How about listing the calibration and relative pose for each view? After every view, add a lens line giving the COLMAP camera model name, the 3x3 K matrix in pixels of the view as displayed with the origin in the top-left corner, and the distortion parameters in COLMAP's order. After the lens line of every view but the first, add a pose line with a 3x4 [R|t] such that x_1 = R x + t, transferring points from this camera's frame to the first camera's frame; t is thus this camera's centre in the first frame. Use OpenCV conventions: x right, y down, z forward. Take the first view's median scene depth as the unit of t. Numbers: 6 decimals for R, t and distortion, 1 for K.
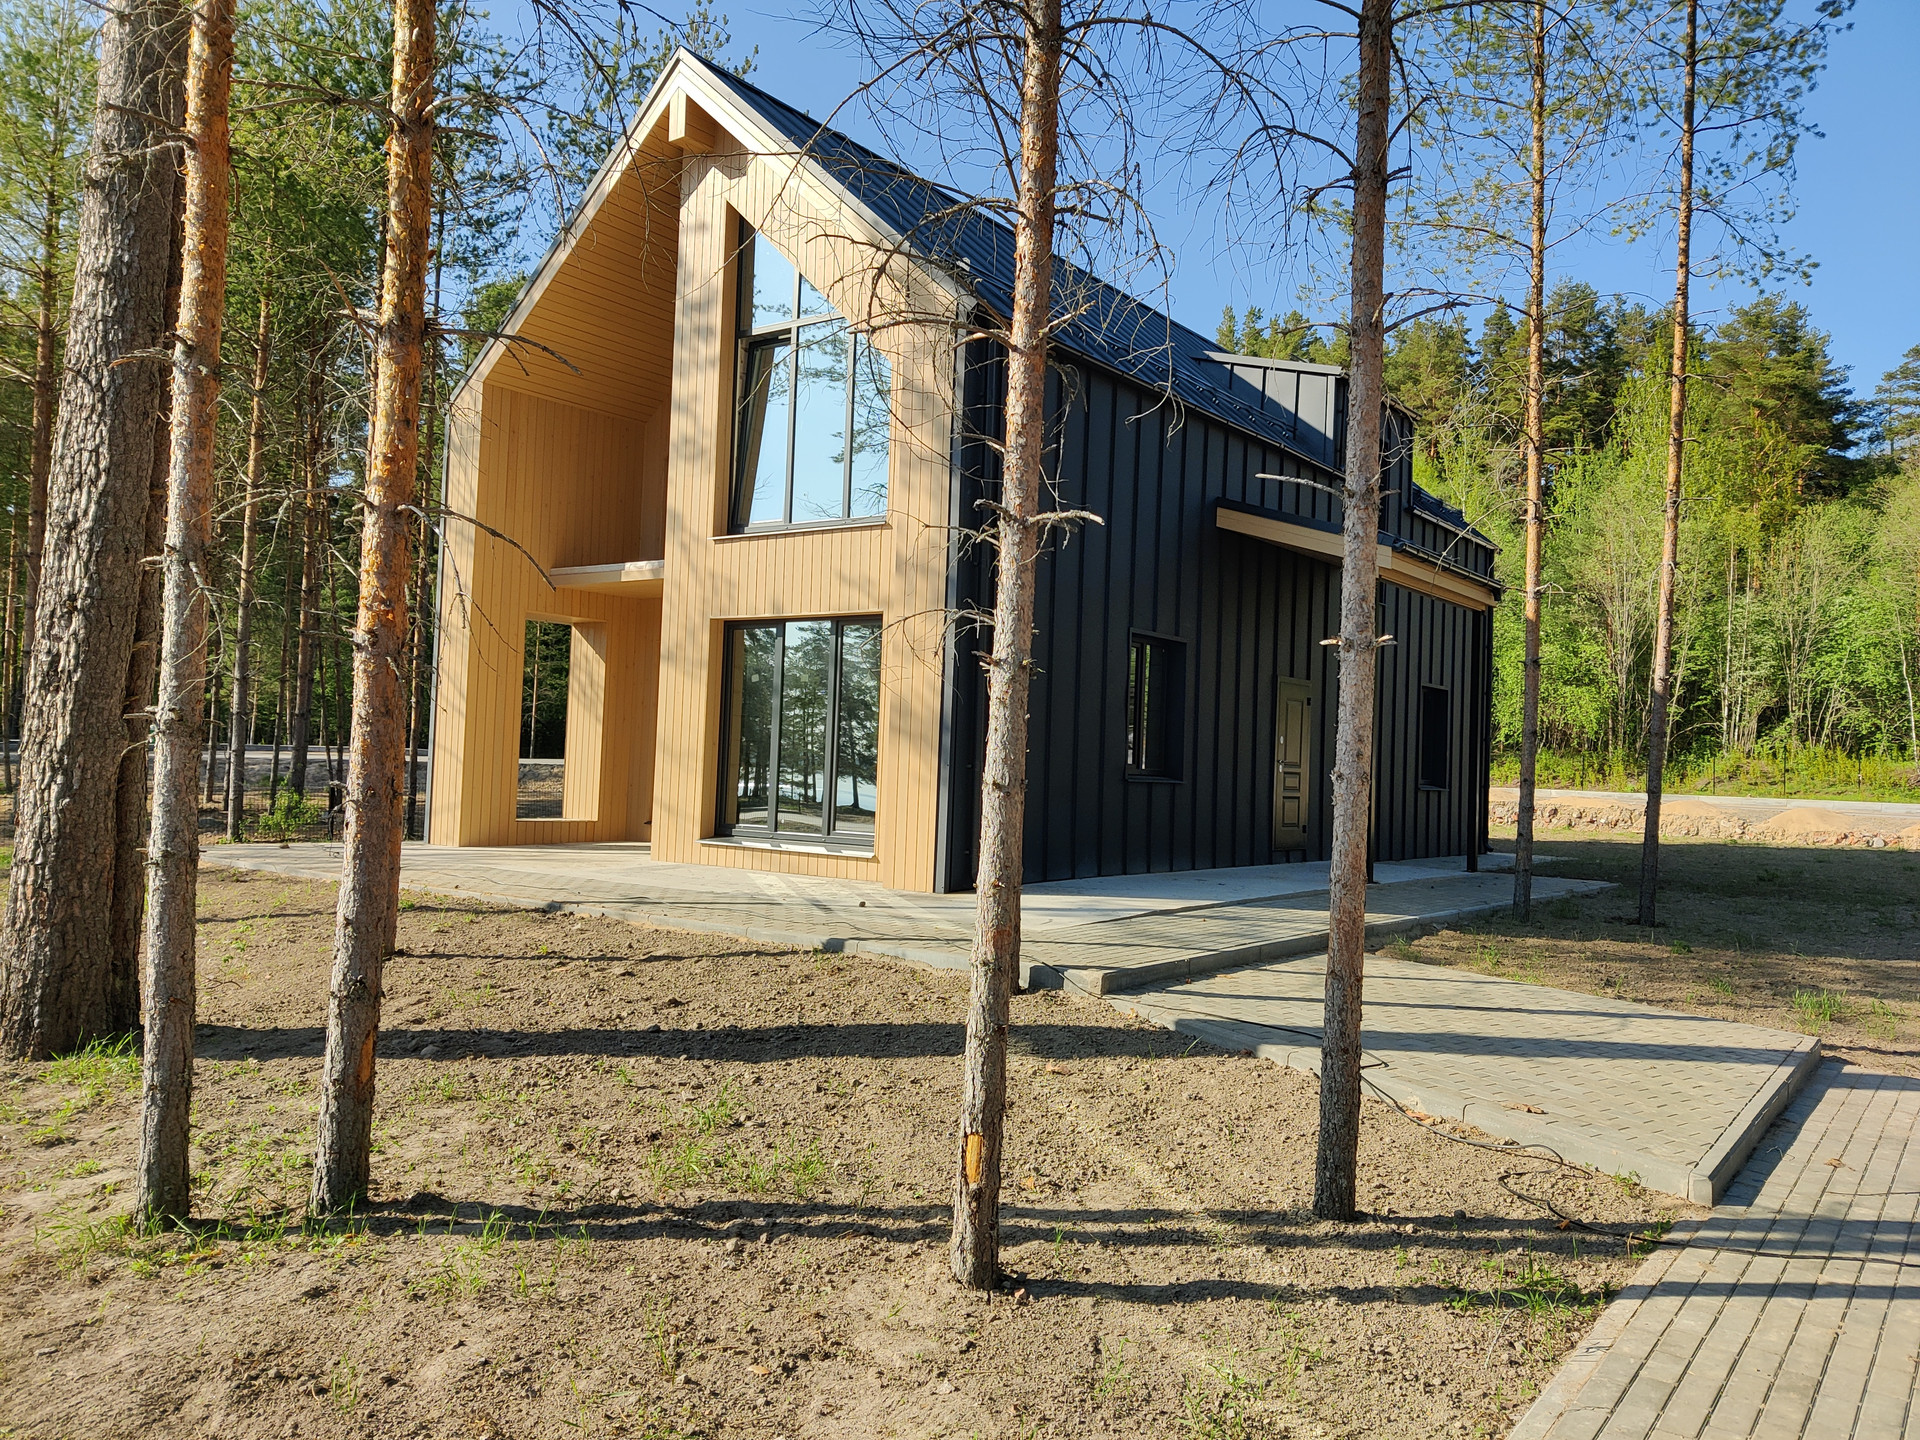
lens RADIAL K [[1444.4, 0, 970.6], [0, 1444.4, 712.3], [0, 0, 1]] dist [0.037348, -0.065728]
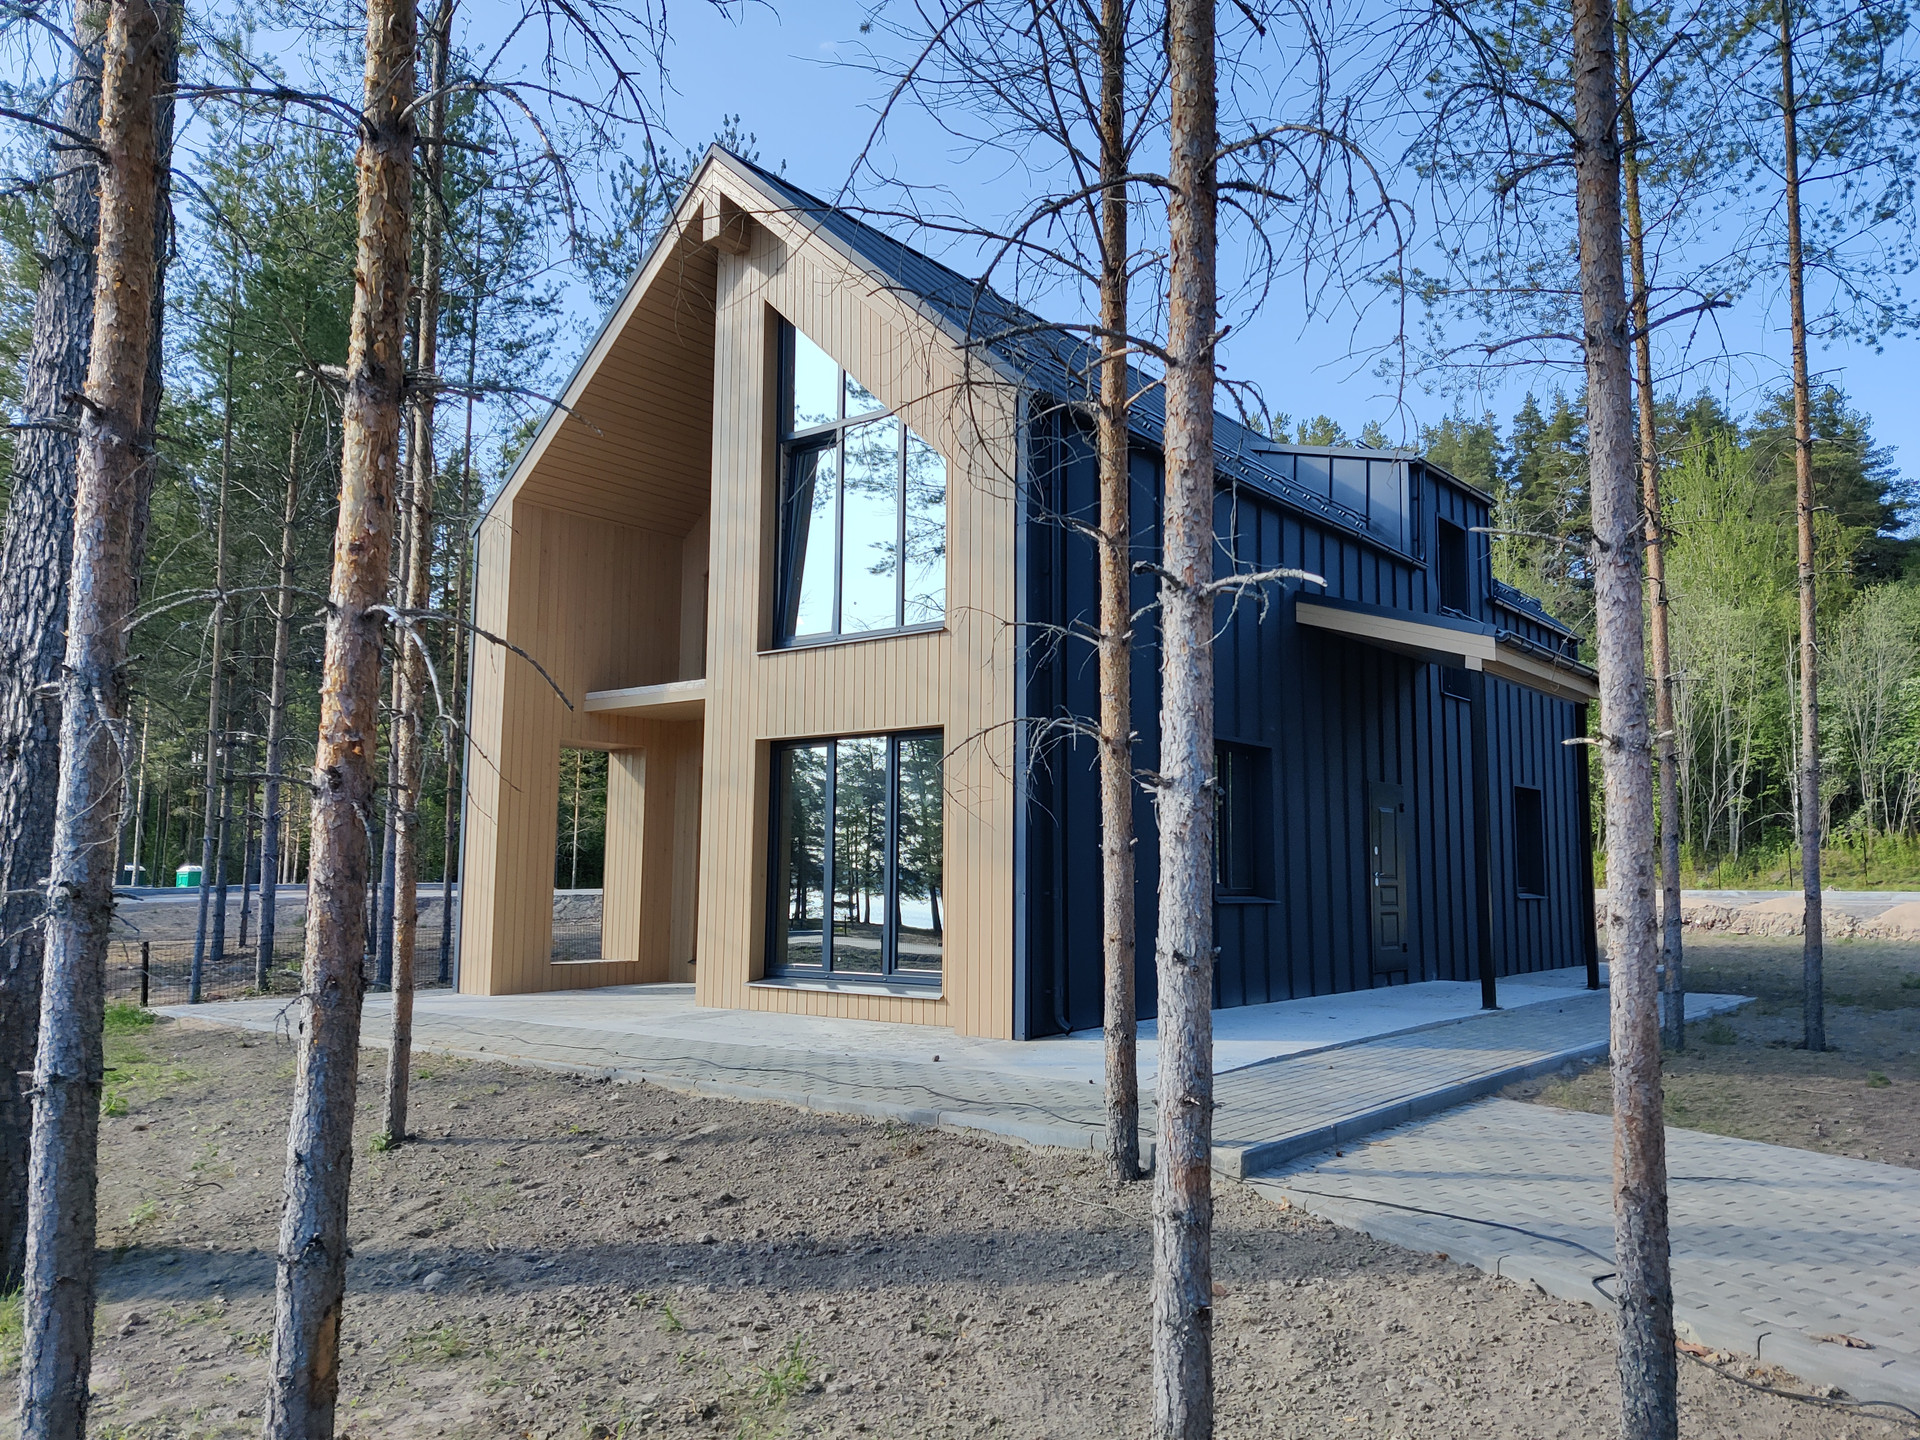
lens RADIAL K [[1447.9, 0, 970.6], [0, 1447.9, 710.3], [0, 0, 1]] dist [0.024362, -0.043573]
pose [[0.999078, -0.034427, -0.025638, -0.036537], [0.032272, 0.996258, -0.080180, -0.009612], [0.028302, 0.079279, 0.996451, 0.158846]]
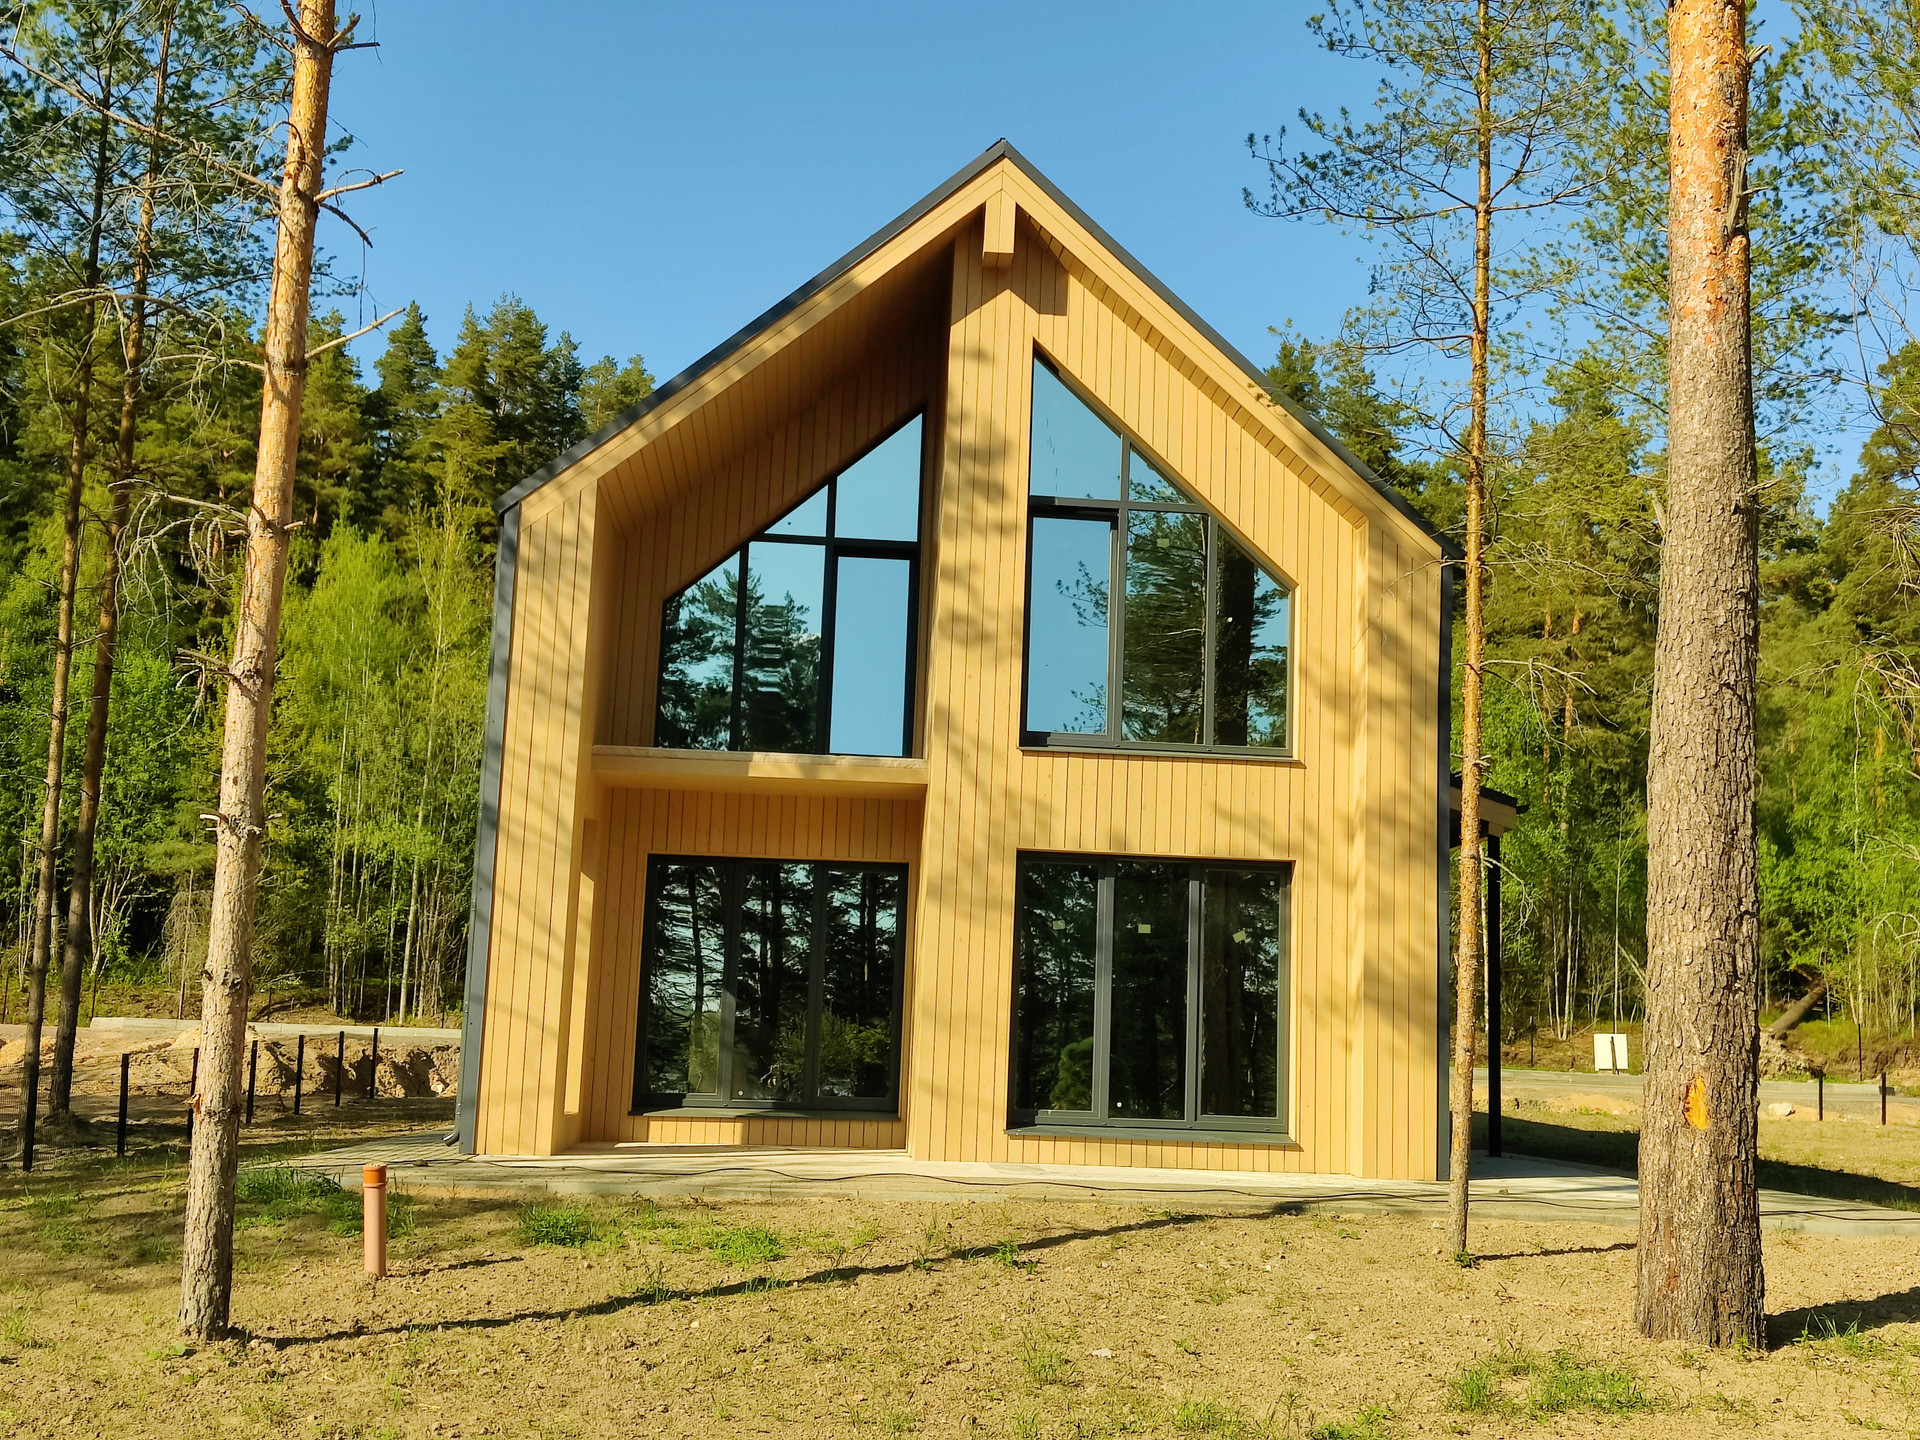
lens RADIAL K [[2308.7, 0, 1016.5], [0, 2308.7, 691.2], [0, 0, 1]] dist [0.053127, 0.000000]
pose [[0.765163, 0.094889, 0.636806, -1.945704], [-0.034833, 0.993732, -0.106219, -0.031212], [-0.642894, 0.059093, 0.763672, 0.046904]]
